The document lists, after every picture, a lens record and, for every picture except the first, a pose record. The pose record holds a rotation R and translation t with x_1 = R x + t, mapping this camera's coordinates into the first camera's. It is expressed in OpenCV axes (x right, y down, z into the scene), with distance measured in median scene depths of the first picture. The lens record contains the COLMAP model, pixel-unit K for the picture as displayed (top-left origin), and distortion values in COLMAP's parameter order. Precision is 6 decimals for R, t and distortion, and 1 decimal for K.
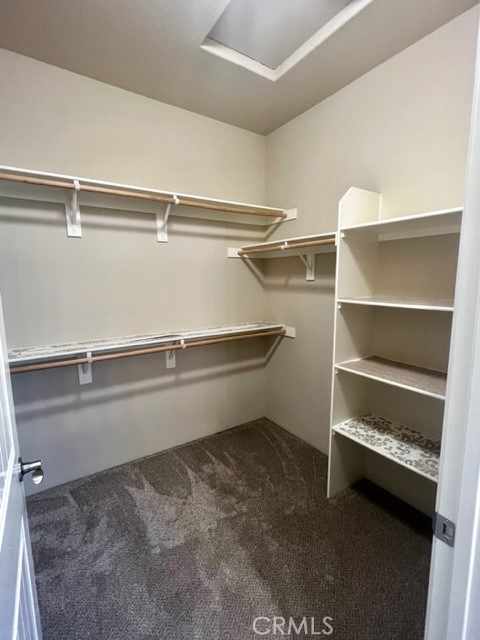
lens RADIAL K [[296.4, 0, 241.1], [0, 296.4, 318.9], [0, 0, 1]] dist [-0.001458, 0.001098]
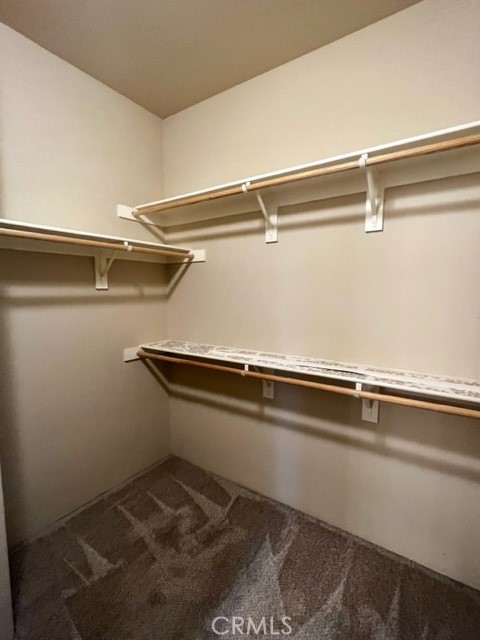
lens RADIAL K [[296.4, 0, 240.4], [0, 296.4, 321.4], [0, 0, 1]] dist [-0.001458, 0.001098]
pose [[0.377824, 0.102189, -0.920221, 0.272744], [-0.133111, 0.989561, 0.055236, -0.060691], [0.916259, 0.101622, 0.387482, 0.519998]]
